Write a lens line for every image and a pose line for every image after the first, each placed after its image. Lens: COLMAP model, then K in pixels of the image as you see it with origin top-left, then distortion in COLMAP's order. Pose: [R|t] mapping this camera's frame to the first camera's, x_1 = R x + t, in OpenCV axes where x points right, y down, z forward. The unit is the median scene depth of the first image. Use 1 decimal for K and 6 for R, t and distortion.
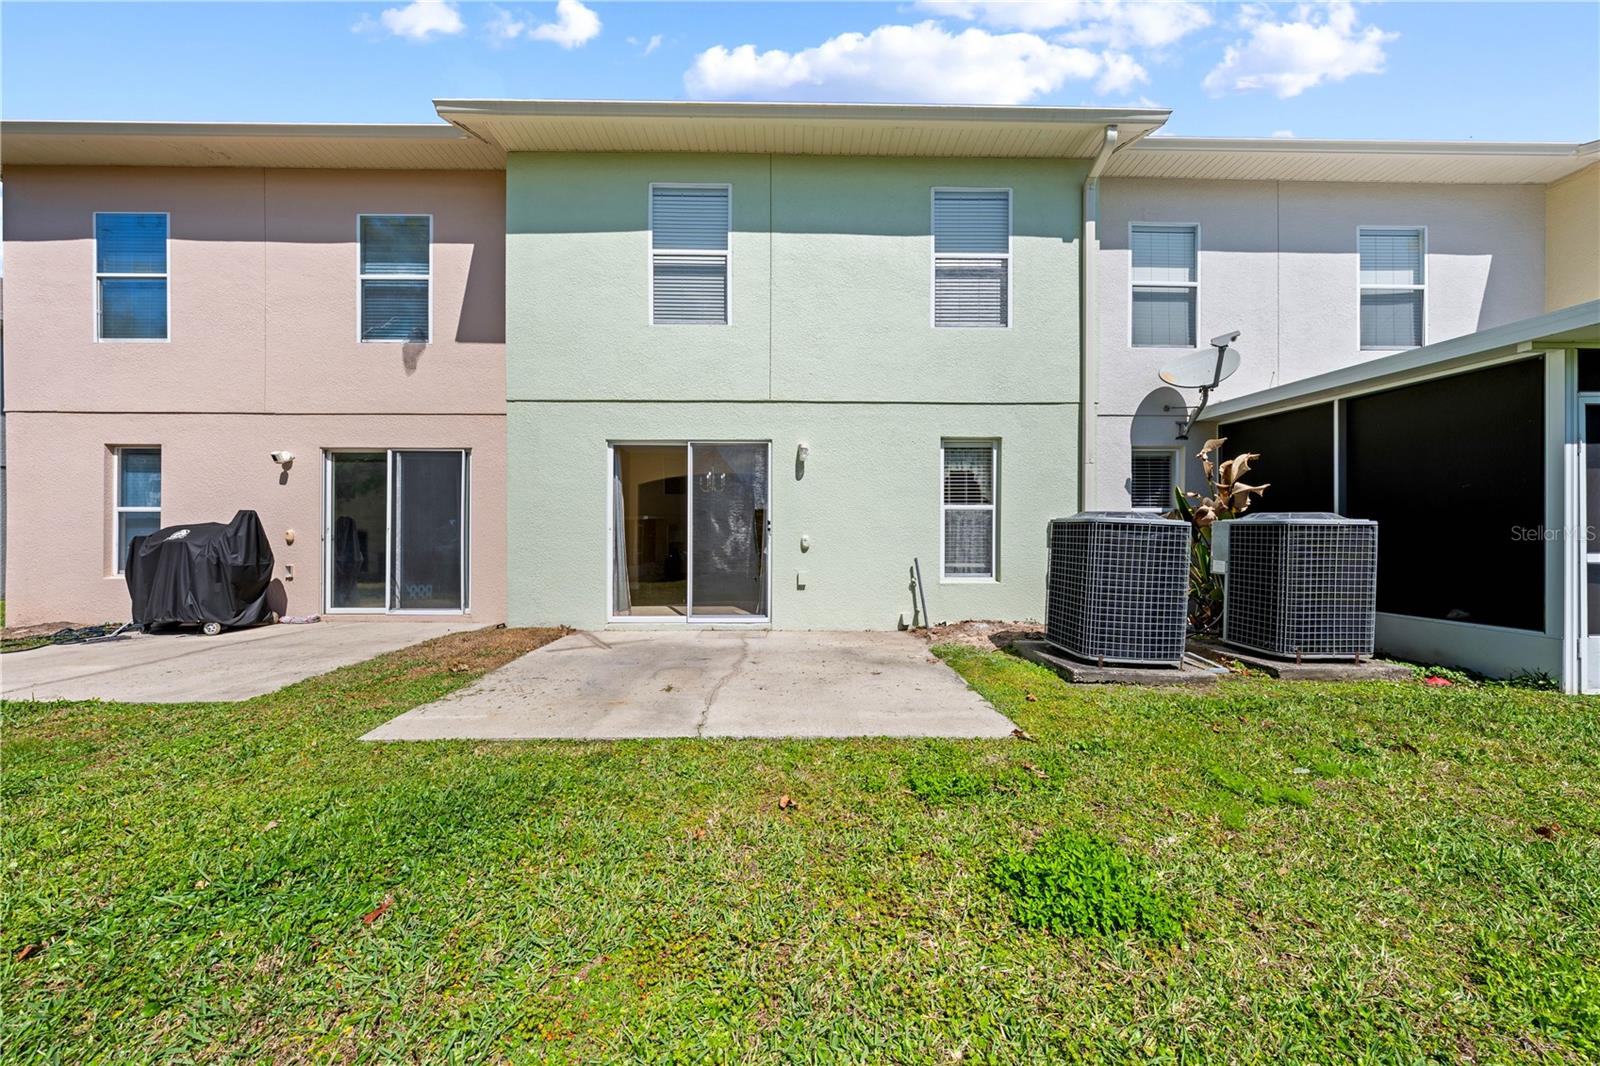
lens RADIAL K [[548.8, 0, 797.5], [0, 548.8, 538.3], [0, 0, 1]] dist [0.000840, 0.000162]
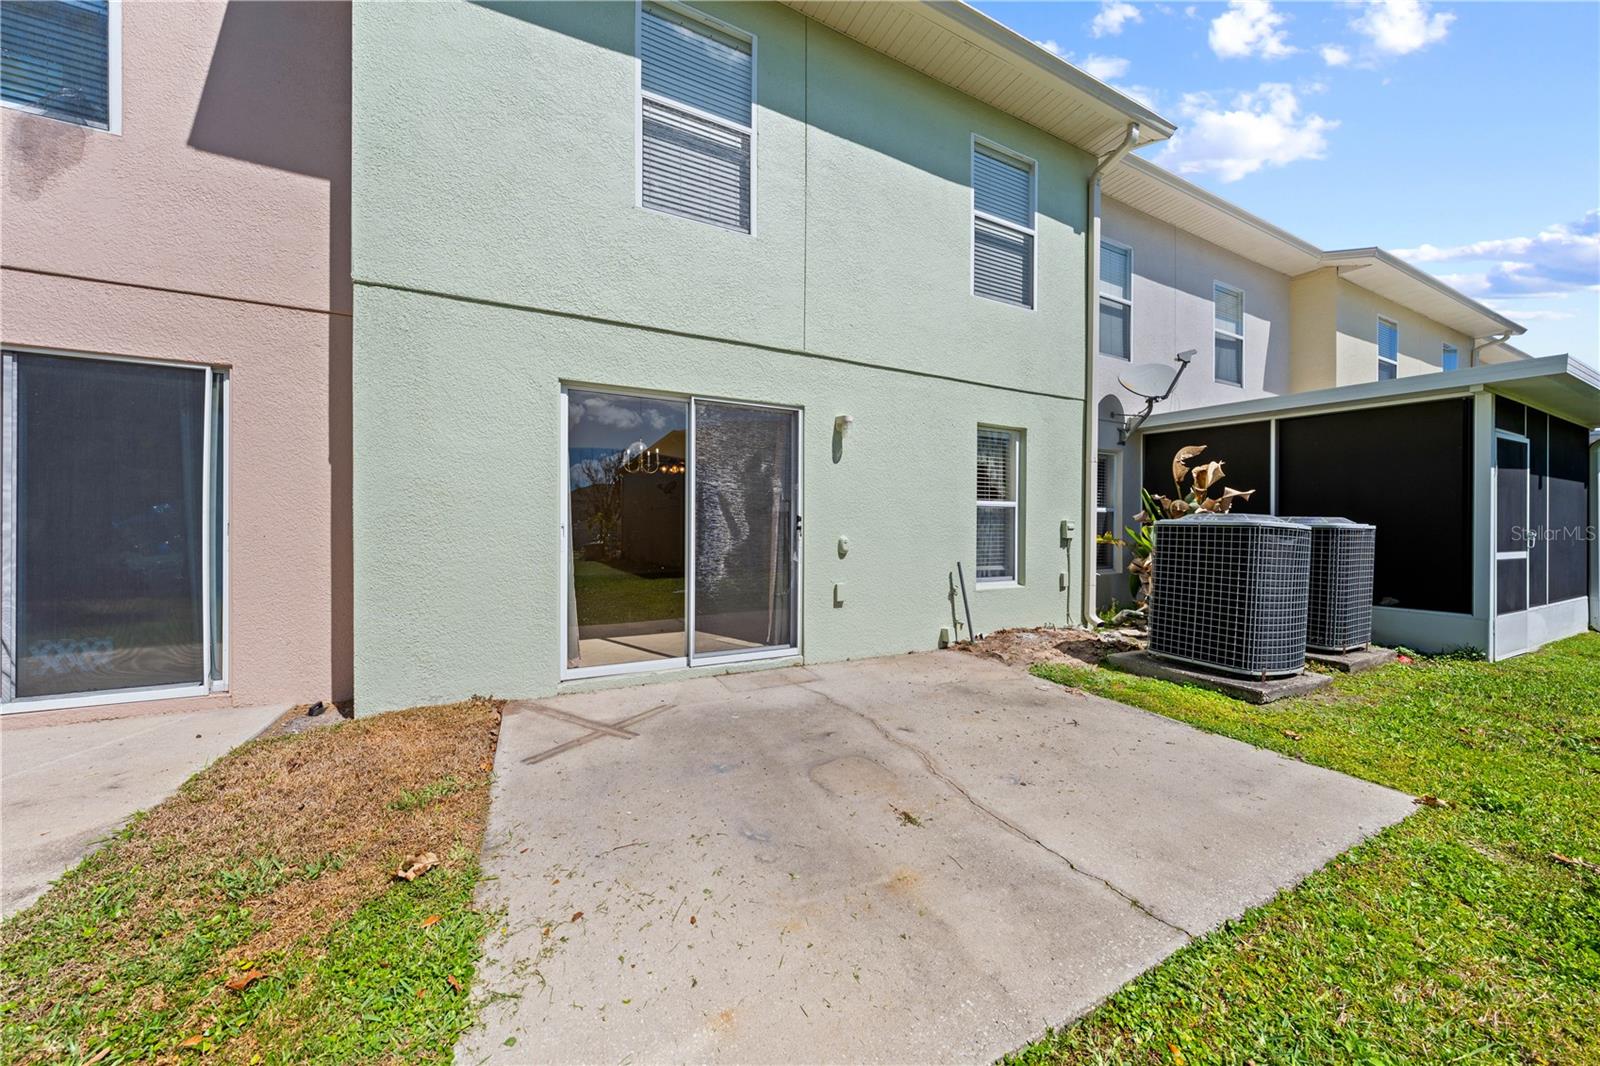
lens RADIAL K [[544.6, 0, 801.9], [0, 544.6, 530.5], [0, 0, 1]] dist [0.000657, 0.000112]
pose [[0.899580, 0.000172, 0.436755, -0.370257], [-0.002881, 0.999981, 0.005539, -0.016967], [-0.436746, -0.006241, 0.899563, 0.343104]]
